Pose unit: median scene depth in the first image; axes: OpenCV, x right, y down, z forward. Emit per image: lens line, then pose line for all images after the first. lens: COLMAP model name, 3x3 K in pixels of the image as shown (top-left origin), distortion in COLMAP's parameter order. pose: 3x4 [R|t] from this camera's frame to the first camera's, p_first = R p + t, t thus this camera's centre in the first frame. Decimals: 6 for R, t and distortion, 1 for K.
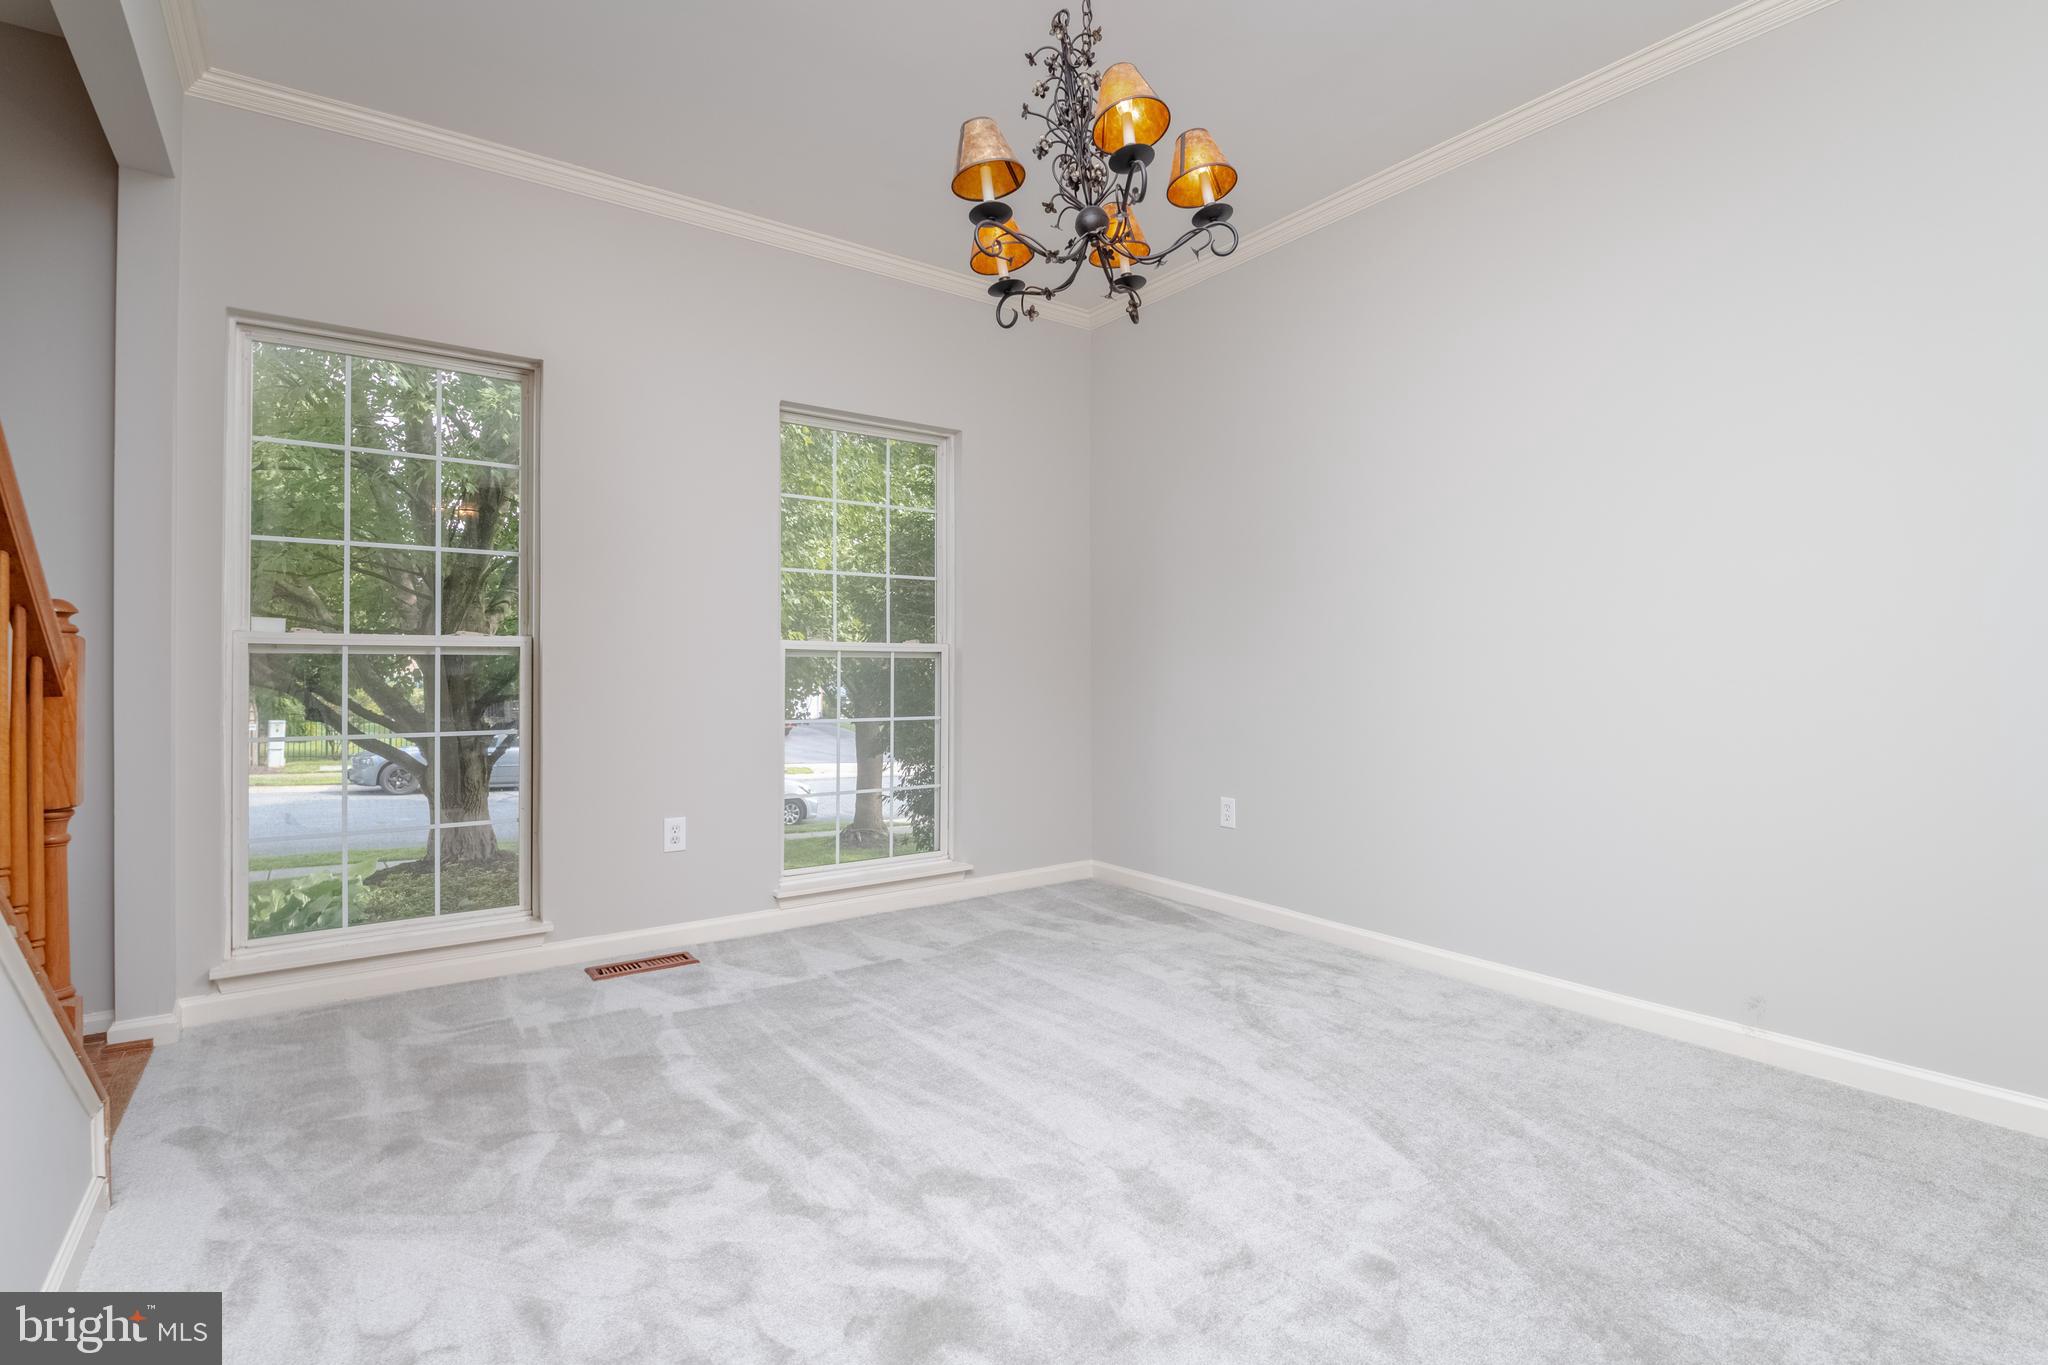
lens RADIAL K [[955.2, 0, 1058.7], [0, 955.2, 664.8], [0, 0, 1]] dist [-0.027139, -0.000003]
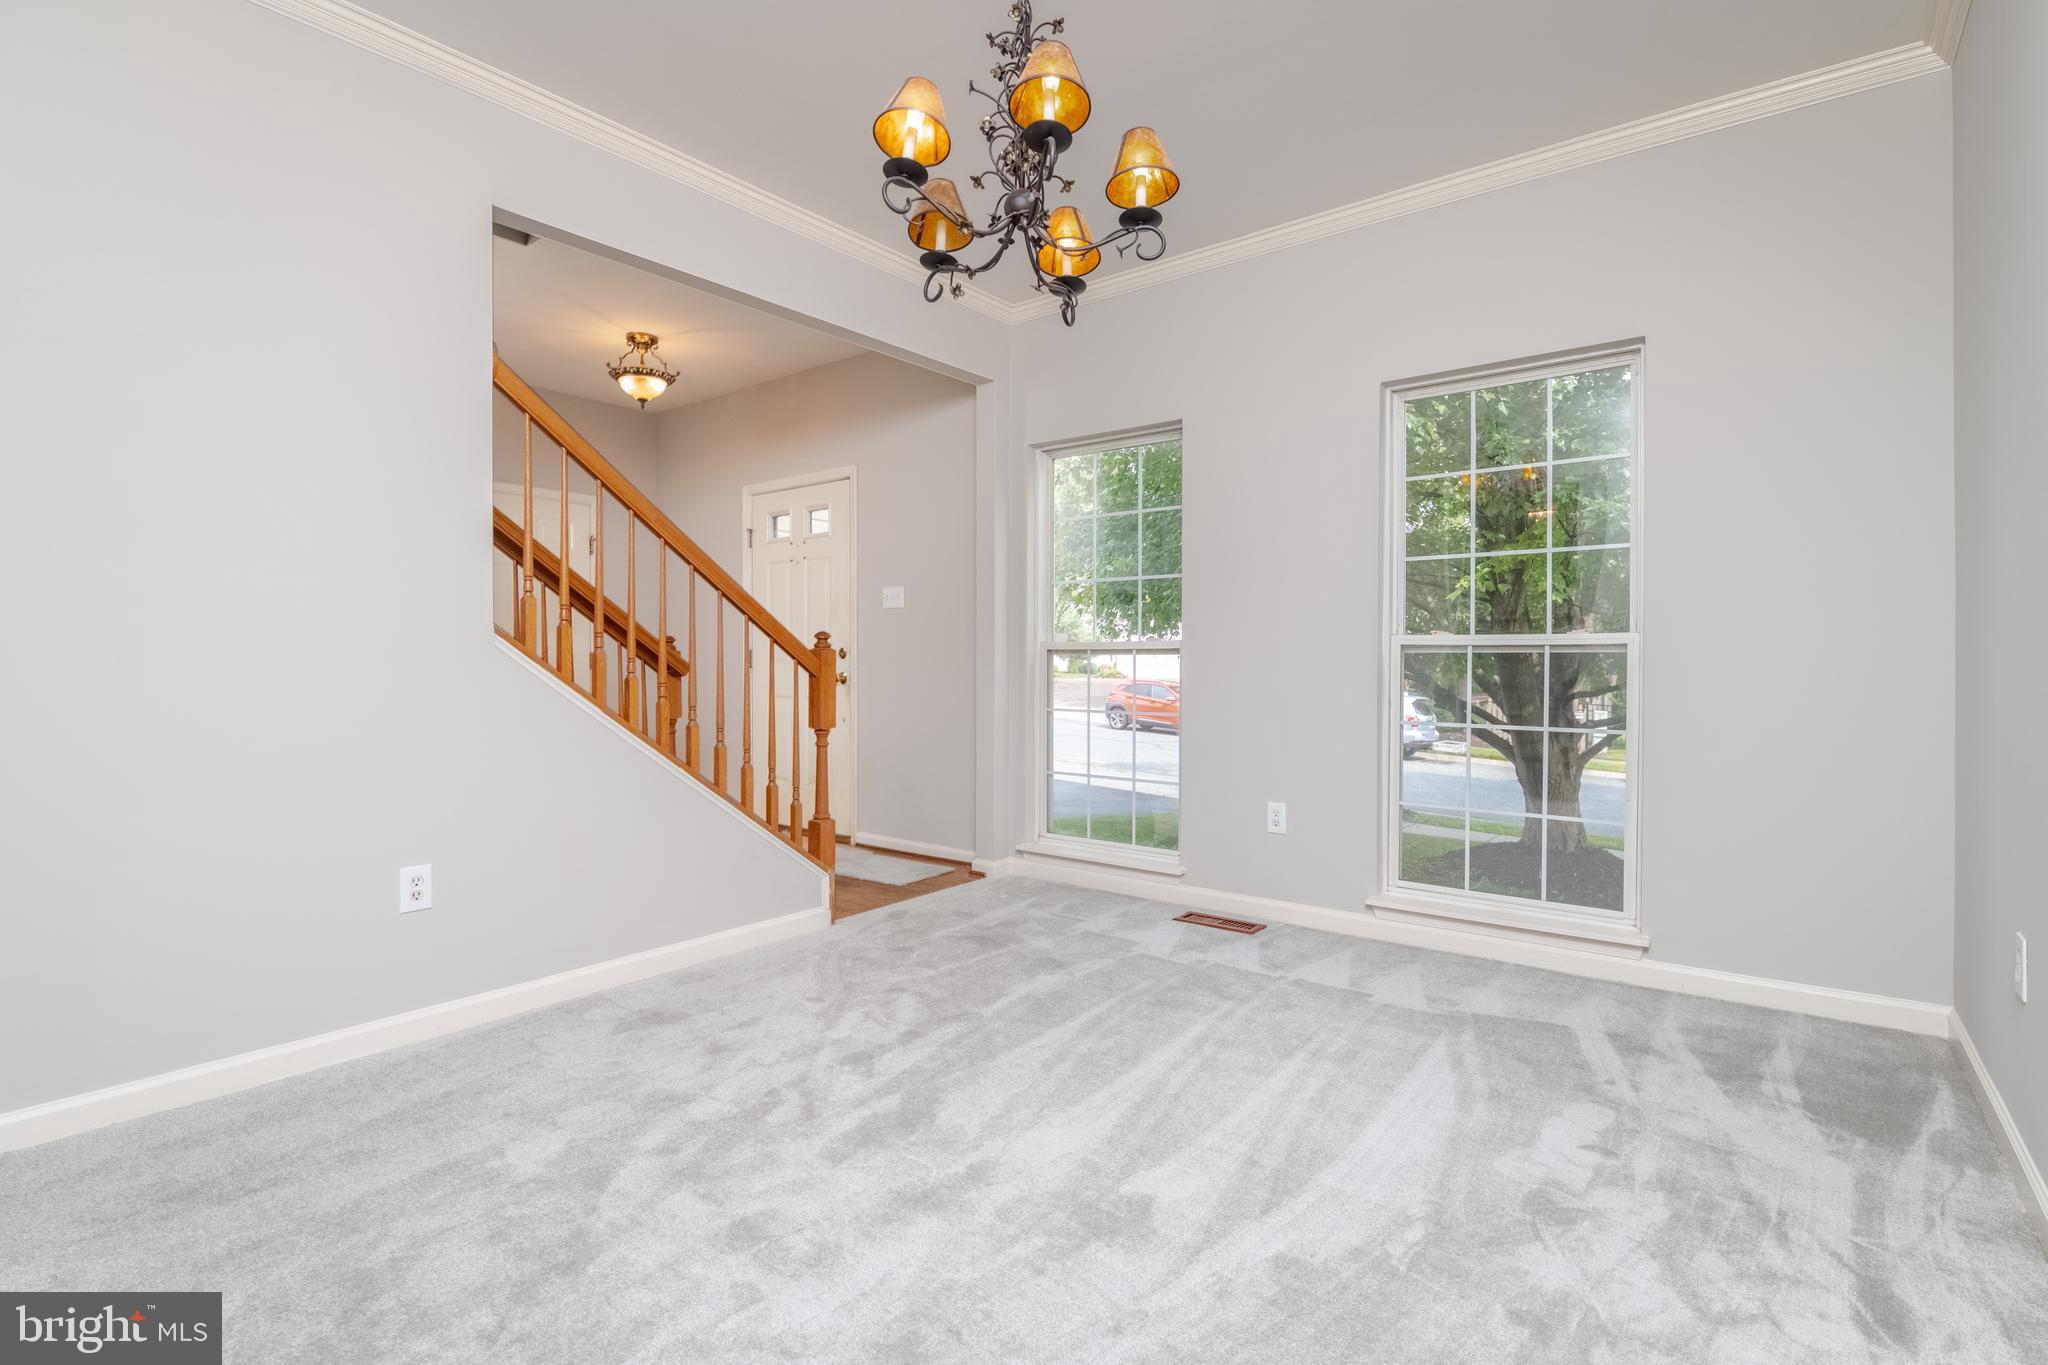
lens RADIAL K [[964.5, 0, 1042.1], [0, 964.5, 671.6], [0, 0, 1]] dist [0.000947, -0.012073]
pose [[0.256043, 0.008867, -0.966625, 0.651162], [-0.000204, 0.999958, 0.009118, 0.001451], [0.966665, -0.002138, 0.256034, 0.504210]]
